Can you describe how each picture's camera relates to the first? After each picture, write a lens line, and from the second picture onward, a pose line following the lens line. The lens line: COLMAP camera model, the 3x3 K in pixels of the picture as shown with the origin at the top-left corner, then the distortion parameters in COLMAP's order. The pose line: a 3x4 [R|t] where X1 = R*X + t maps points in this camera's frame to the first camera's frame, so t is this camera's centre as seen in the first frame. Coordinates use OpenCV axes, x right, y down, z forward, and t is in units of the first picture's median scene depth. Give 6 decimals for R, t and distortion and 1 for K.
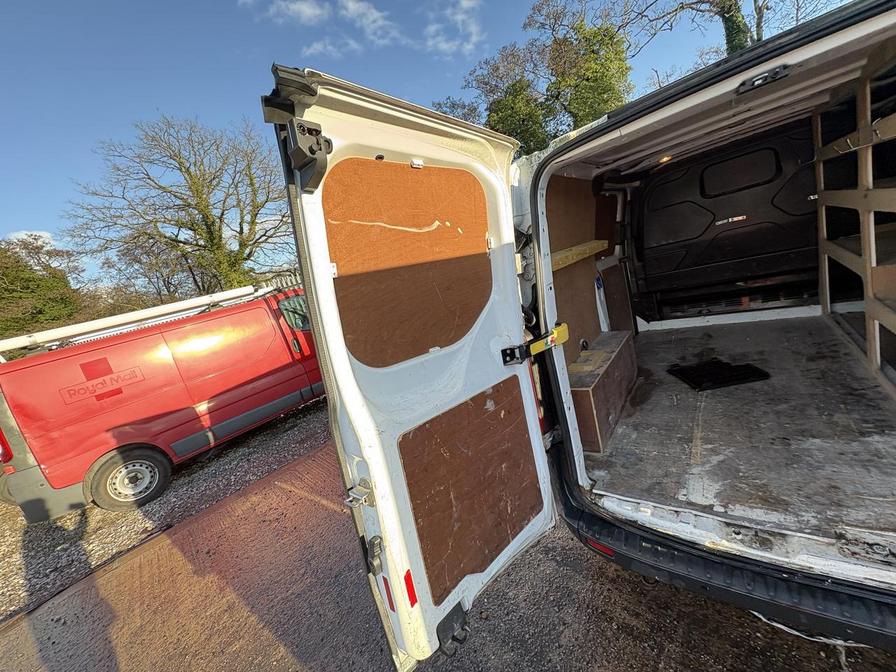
lens RADIAL K [[357.8, 0, 448.0], [0, 357.8, 336.1], [0, 0, 1]] dist [0.002764, 0.000016]
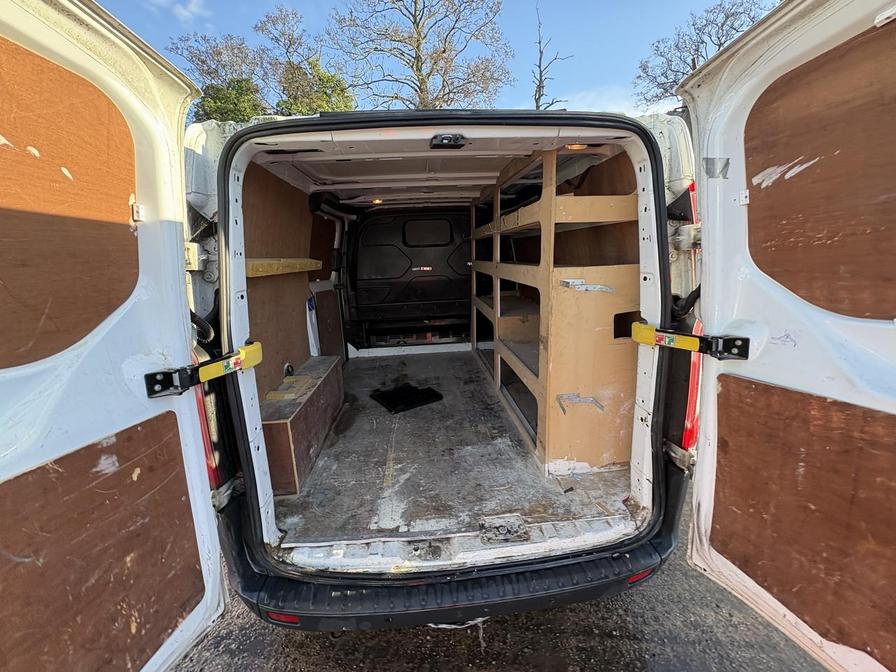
lens RADIAL K [[357.8, 0, 453.9], [0, 357.8, 336.0], [0, 0, 1]] dist [0.002764, 0.000016]
pose [[0.720428, 0.078532, 0.689070, 0.094706], [-0.027722, 0.996035, -0.084532, 0.007334], [-0.692976, 0.041797, 0.719748, 0.119341]]
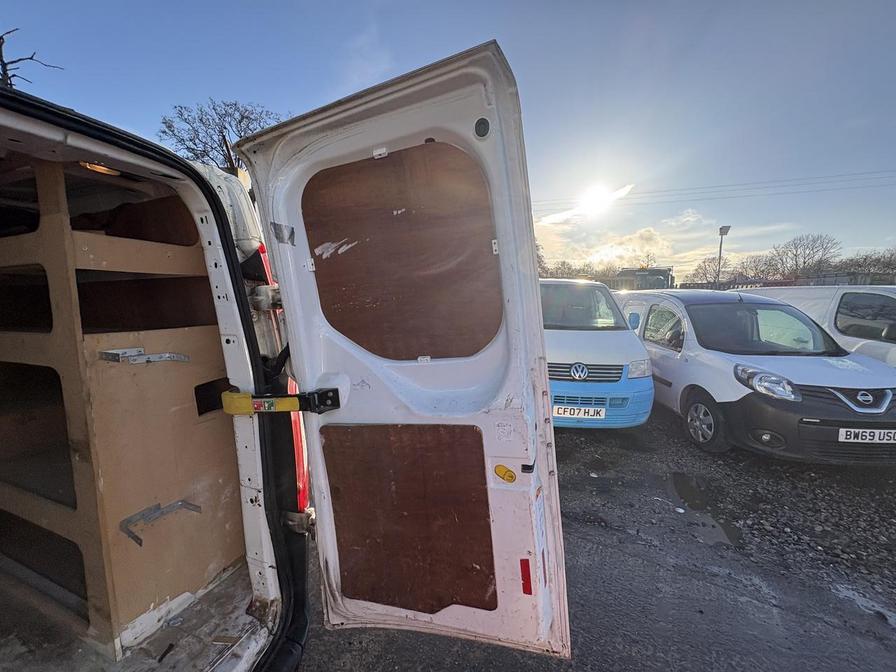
lens RADIAL K [[357.8, 0, 449.0], [0, 357.8, 340.5], [0, 0, 1]] dist [0.002764, 0.000016]
pose [[-0.237969, 0.160474, 0.957924, 0.188795], [0.255421, 0.961882, -0.097685, -0.032893], [-0.937086, 0.221428, -0.269887, 0.198401]]
